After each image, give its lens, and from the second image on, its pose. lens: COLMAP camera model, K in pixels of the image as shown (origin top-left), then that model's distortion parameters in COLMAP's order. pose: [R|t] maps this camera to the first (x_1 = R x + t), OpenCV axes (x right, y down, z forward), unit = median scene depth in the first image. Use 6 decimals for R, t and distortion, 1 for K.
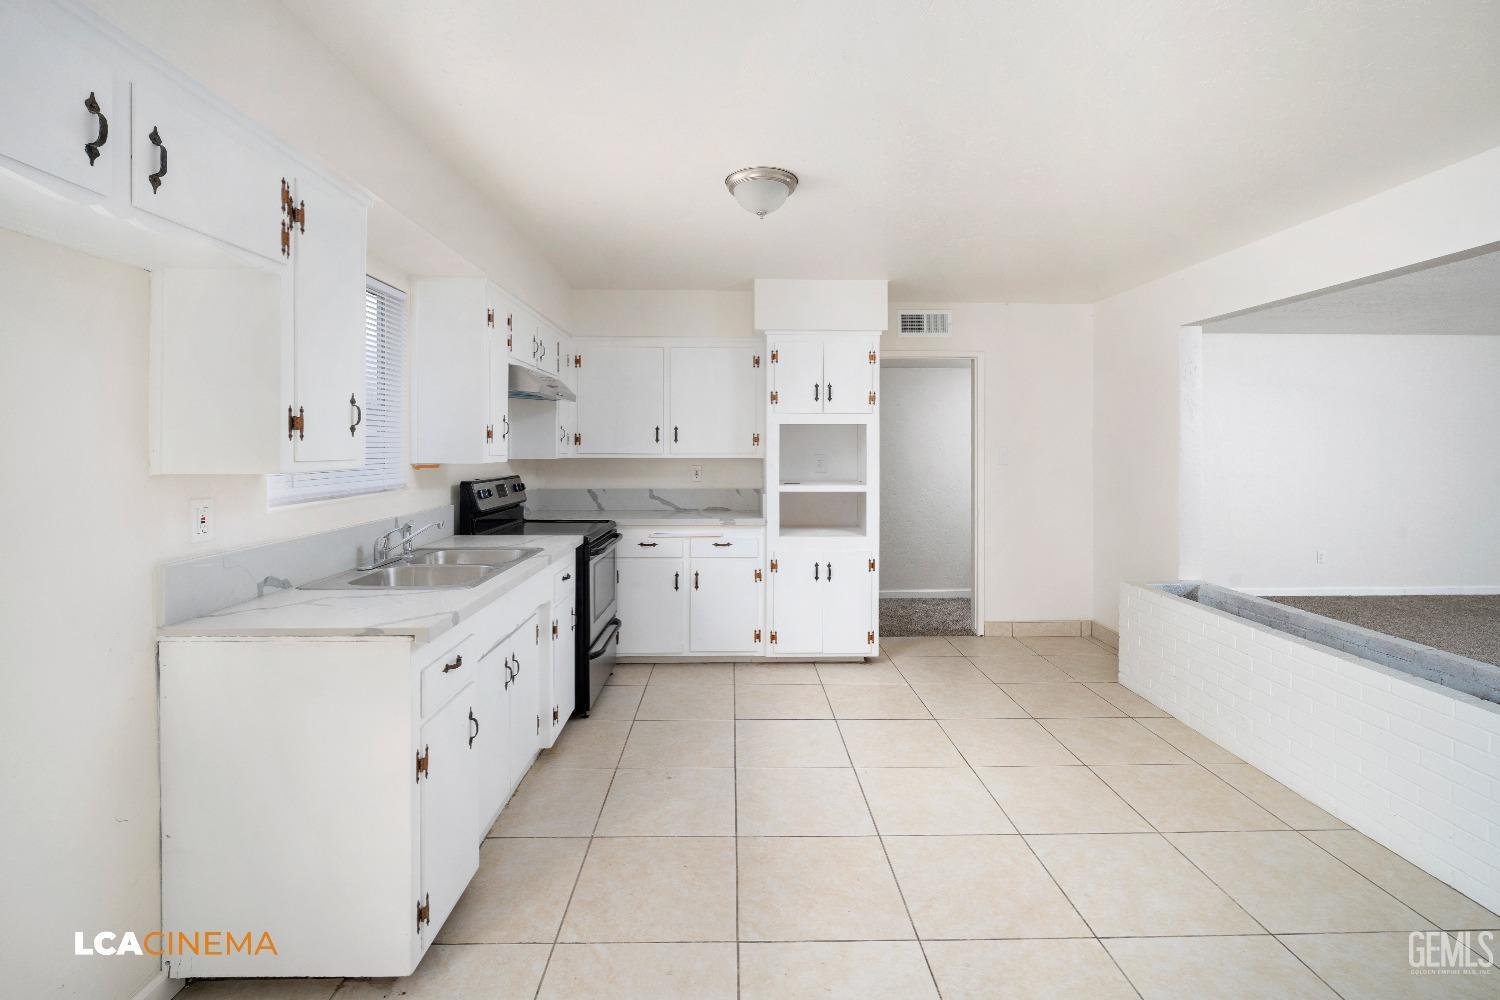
lens RADIAL K [[667.2, 0, 748.6], [0, 667.2, 452.8], [0, 0, 1]] dist [0.000032, 0.000011]
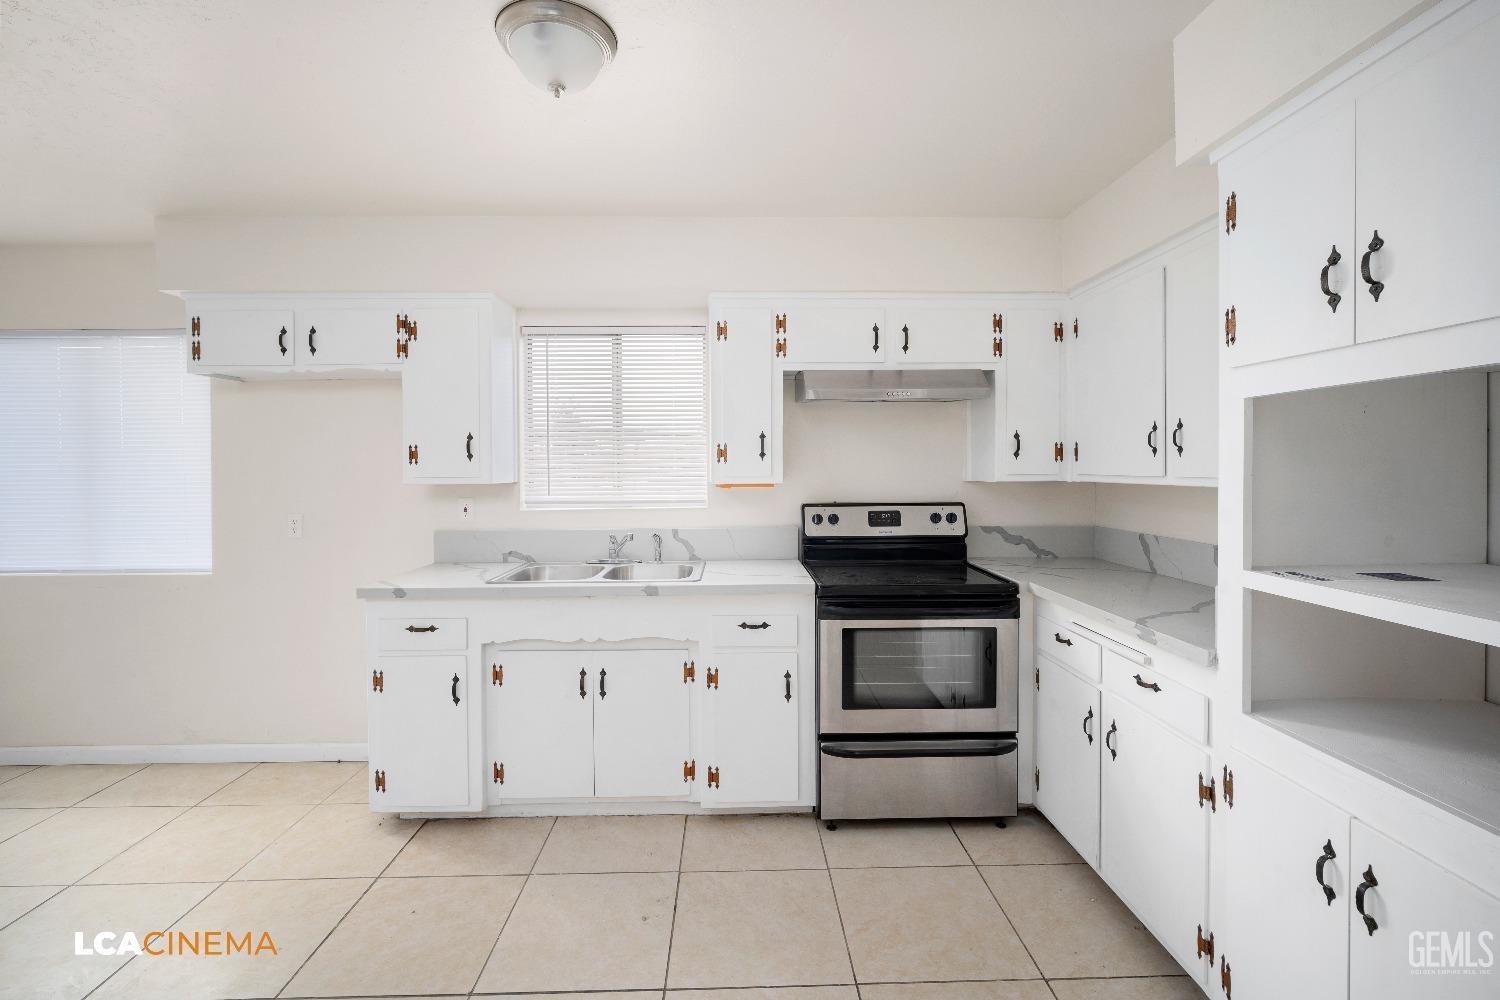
lens RADIAL K [[674.8, 0, 749.1], [0, 674.8, 473.6], [0, 0, 1]] dist [-0.000267, -0.000014]
pose [[0.010143, 0.011630, -0.999881, 0.412151], [-0.001521, 0.999931, 0.011615, -0.007103], [0.999947, 0.001403, 0.010160, 0.730960]]
